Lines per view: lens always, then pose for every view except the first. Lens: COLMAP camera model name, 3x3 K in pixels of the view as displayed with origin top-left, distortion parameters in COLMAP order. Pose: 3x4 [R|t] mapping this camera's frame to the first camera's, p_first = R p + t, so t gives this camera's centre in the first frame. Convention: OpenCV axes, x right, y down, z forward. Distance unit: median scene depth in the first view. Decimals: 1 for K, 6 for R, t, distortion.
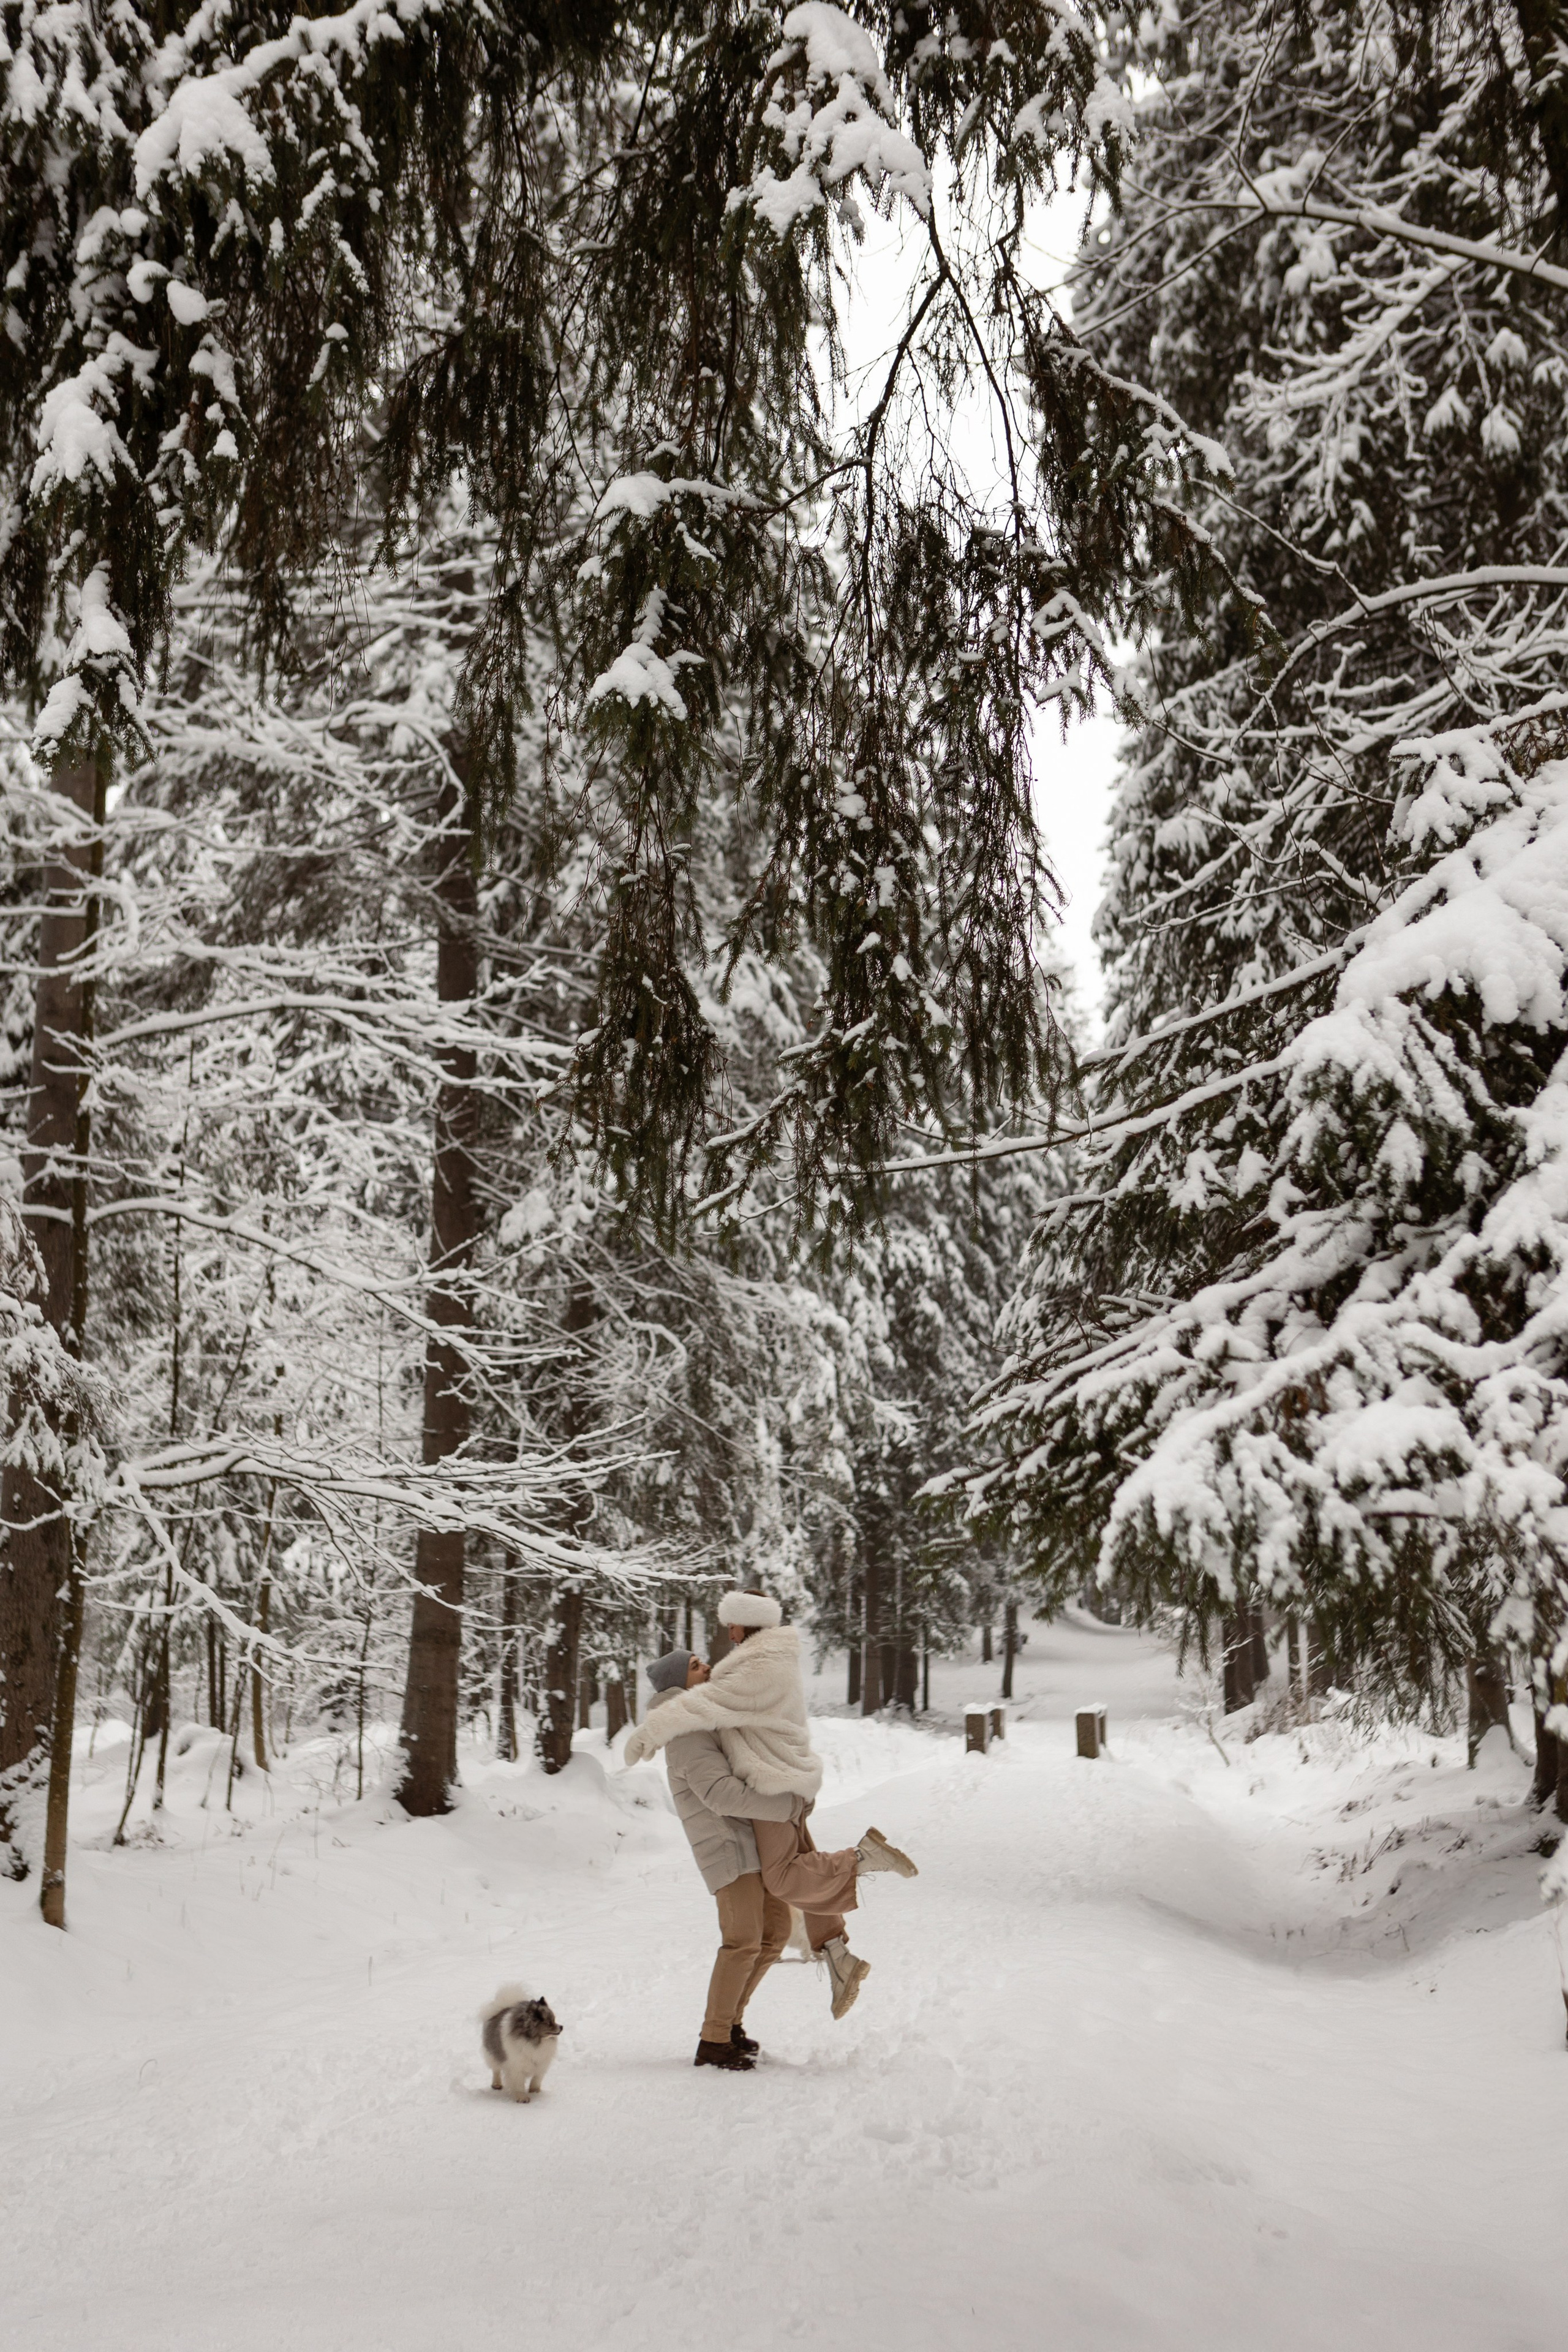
lens RADIAL K [[2568.0, 0, 755.7], [0, 2568.0, 1159.0], [0, 0, 1]] dist [-0.038333, 0.017218]
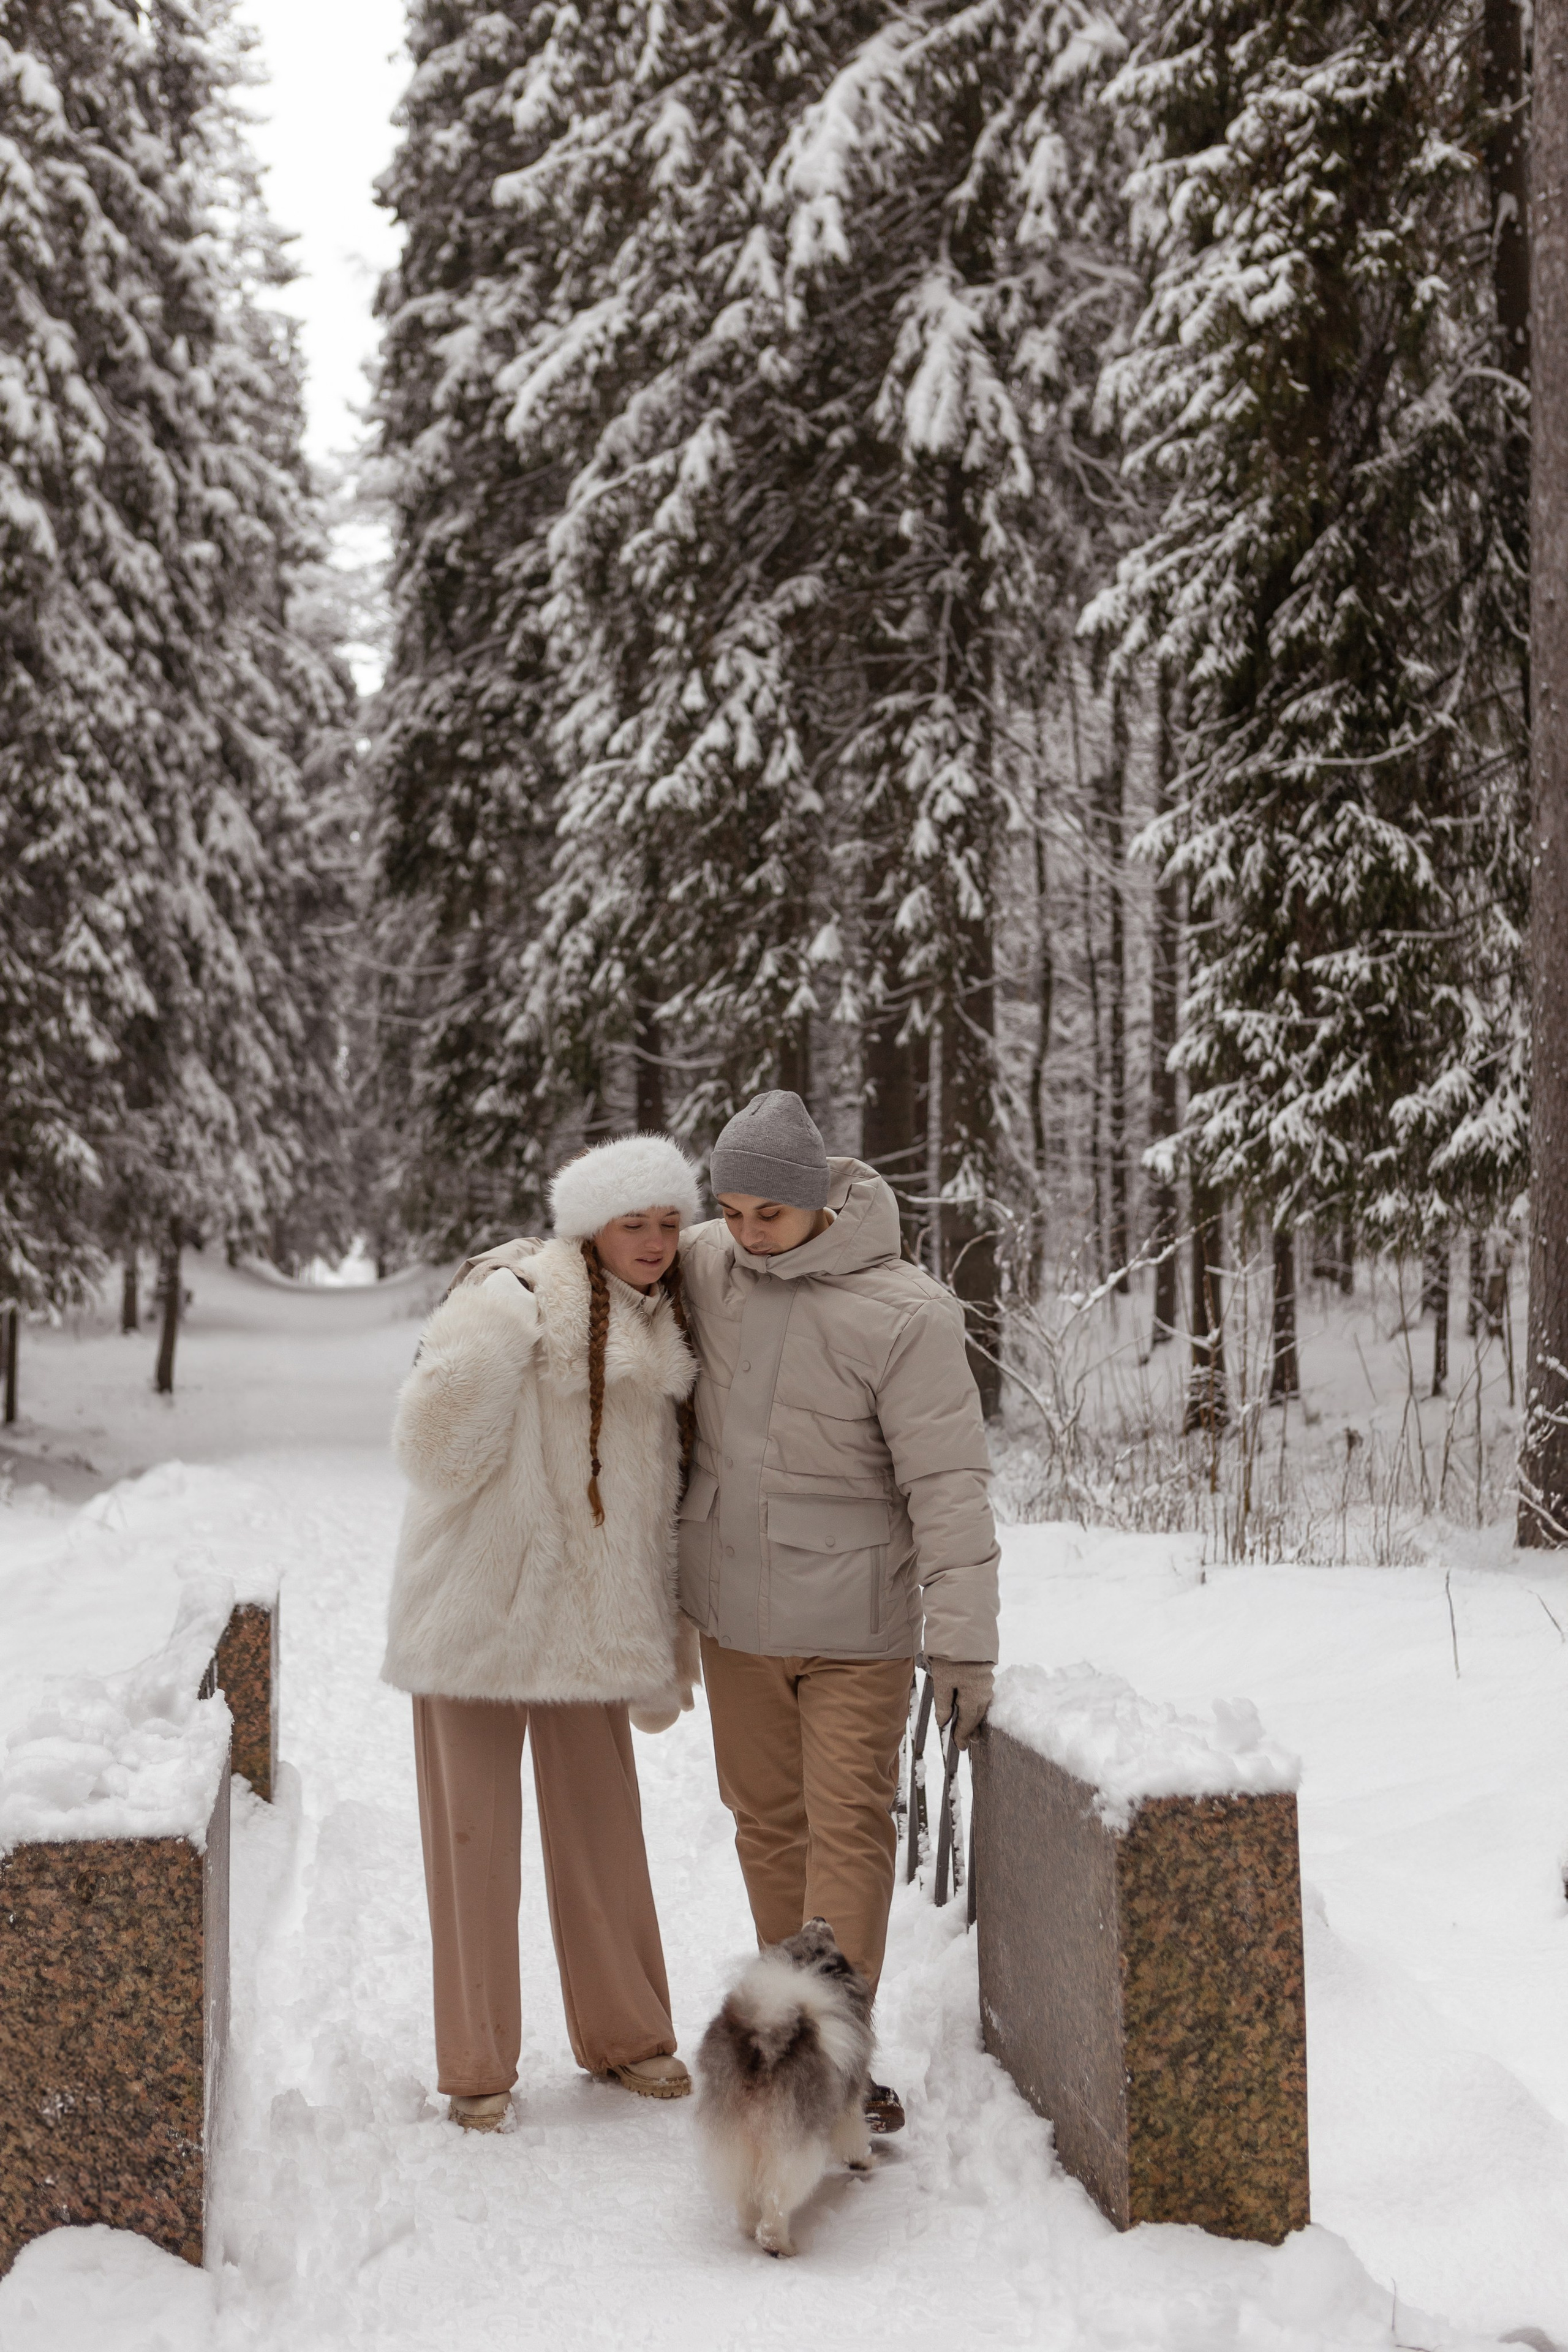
lens RADIAL K [[2809.5, 0, 788.8], [0, 2809.5, 1185.5], [0, 0, 1]] dist [-0.033425, 0.010927]
pose [[0.948814, 0.012805, 0.315575, 0.177166], [-0.057040, 0.989695, 0.131339, 0.409633], [-0.310641, -0.142616, 0.939767, 2.070917]]
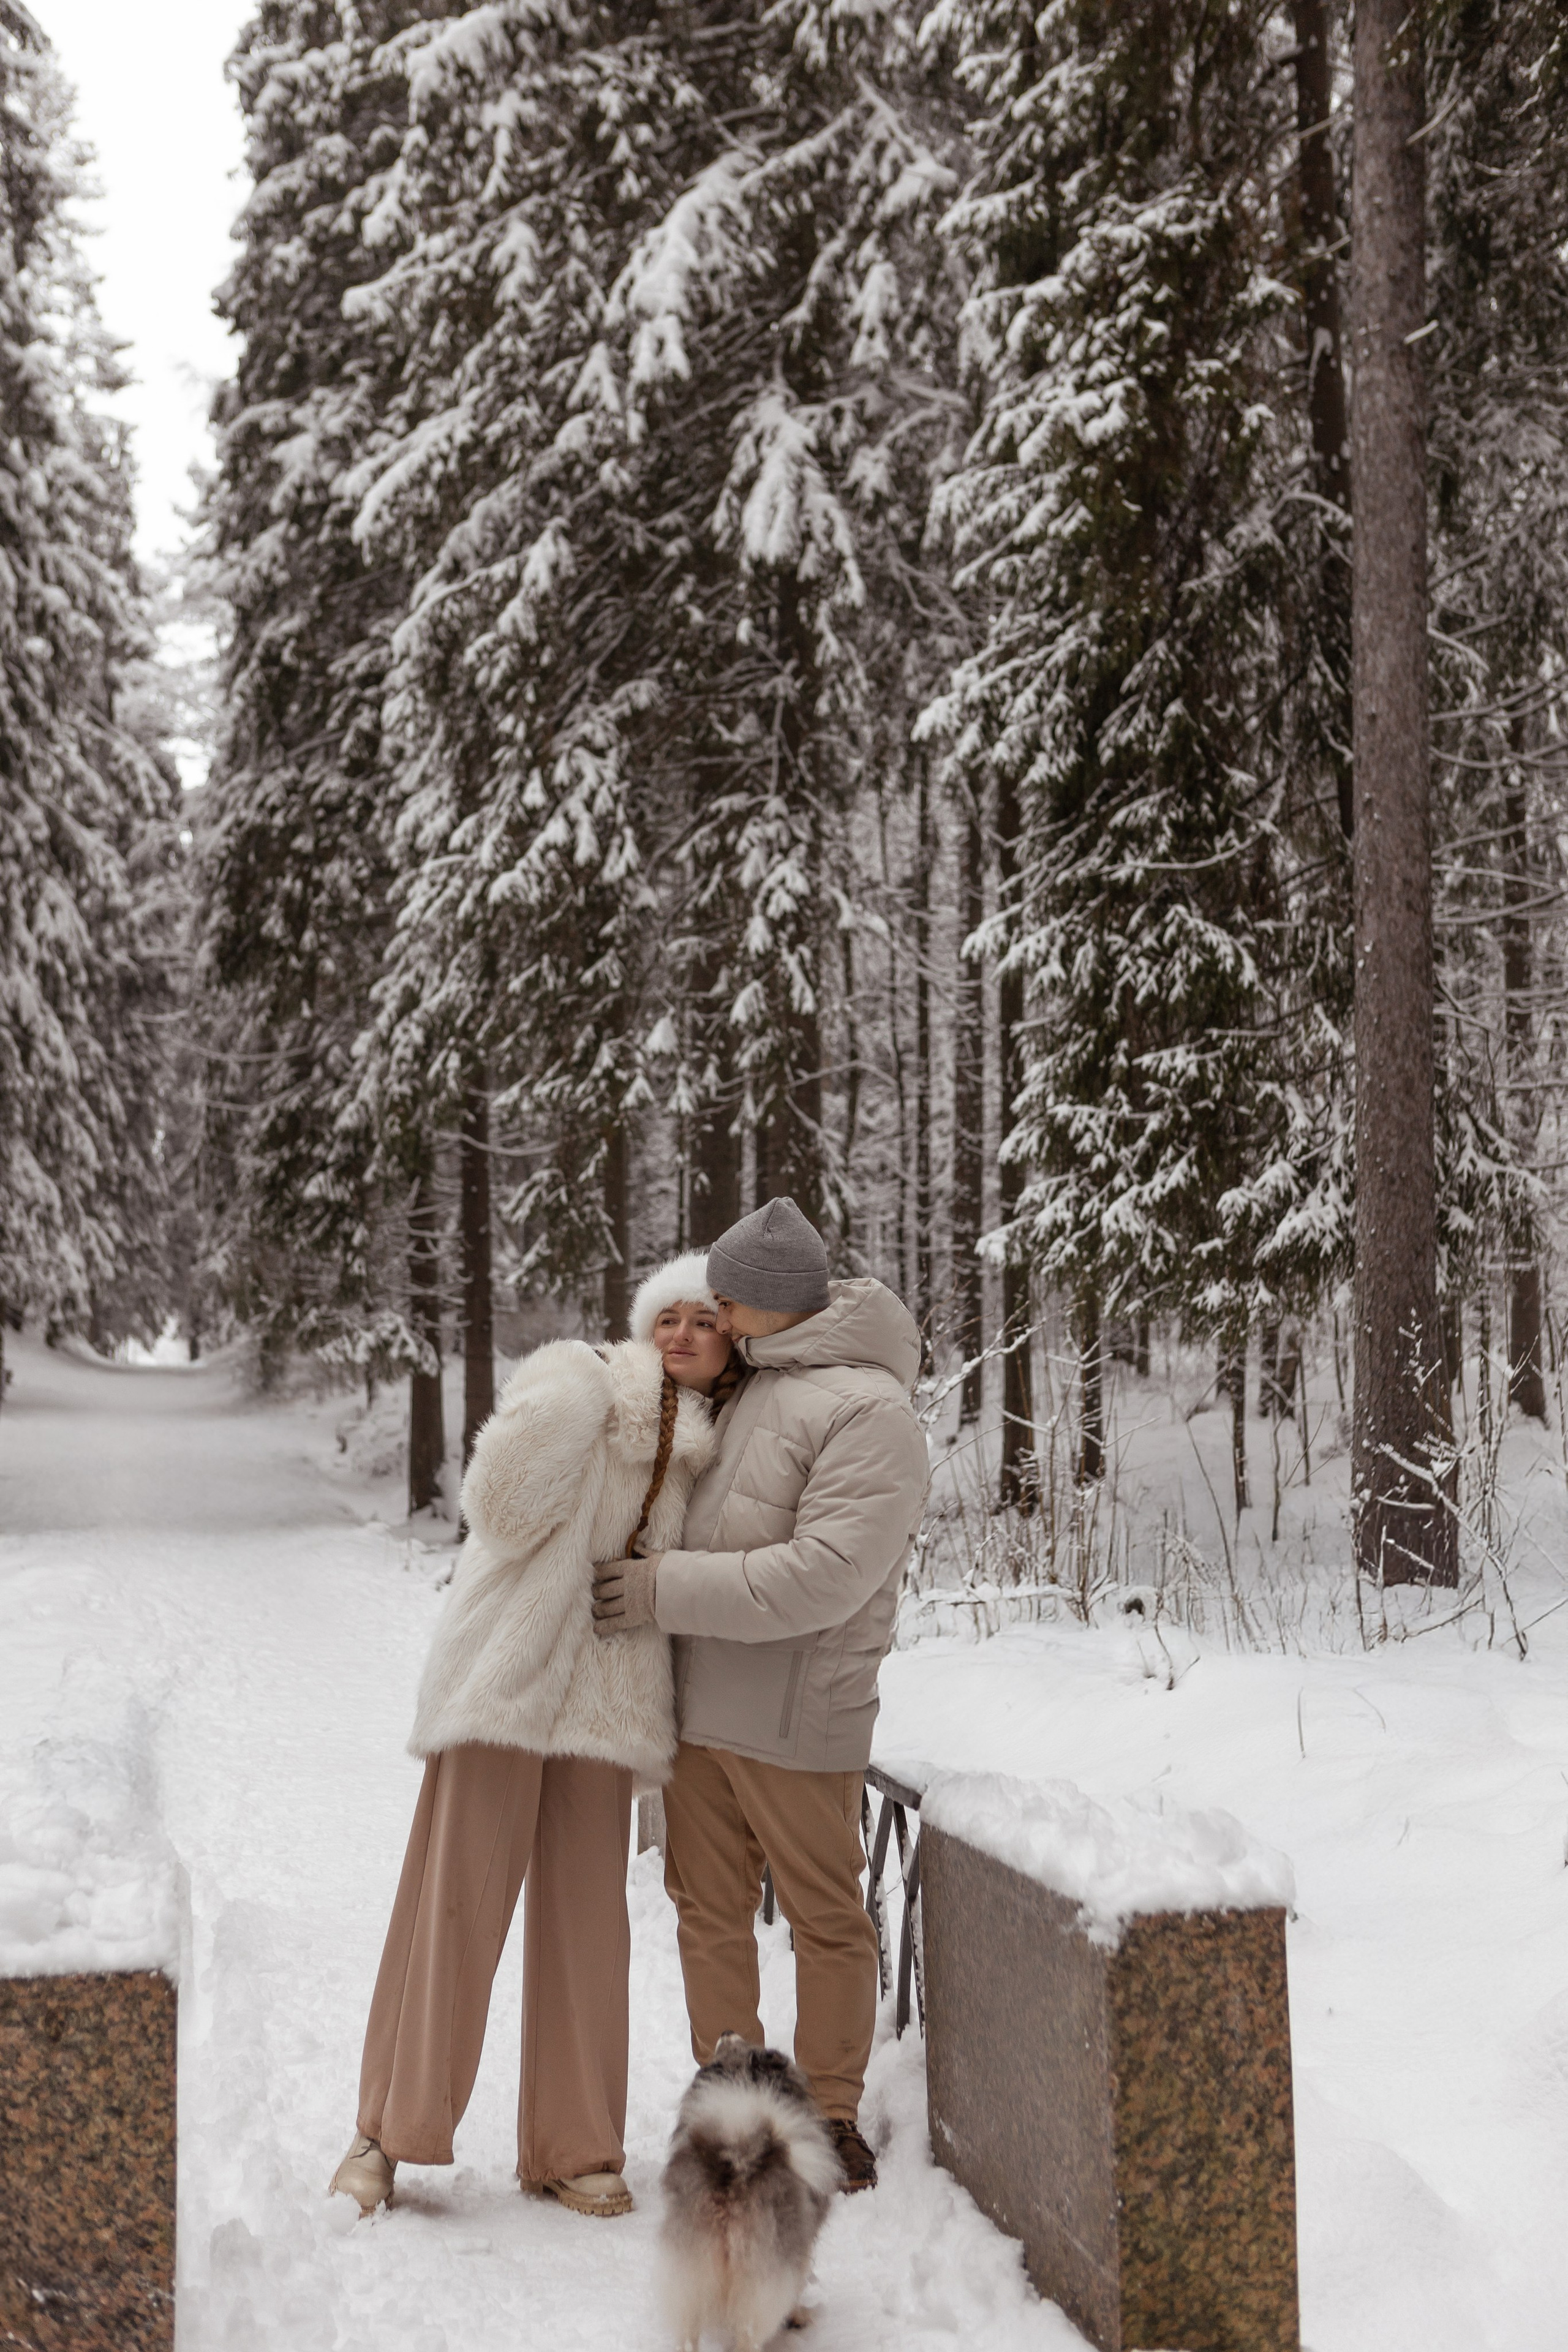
lens RADIAL K [[2719.6, 0, 767.8], [0, 2719.6, 1172.4], [0, 0, 1]] dist [-0.038579, 0.009471]
pose [[0.926521, 0.029238, 0.375105, 0.165490], [-0.068771, 0.993341, 0.092439, 0.410142], [-0.369905, -0.111443, 0.922362, 2.088072]]
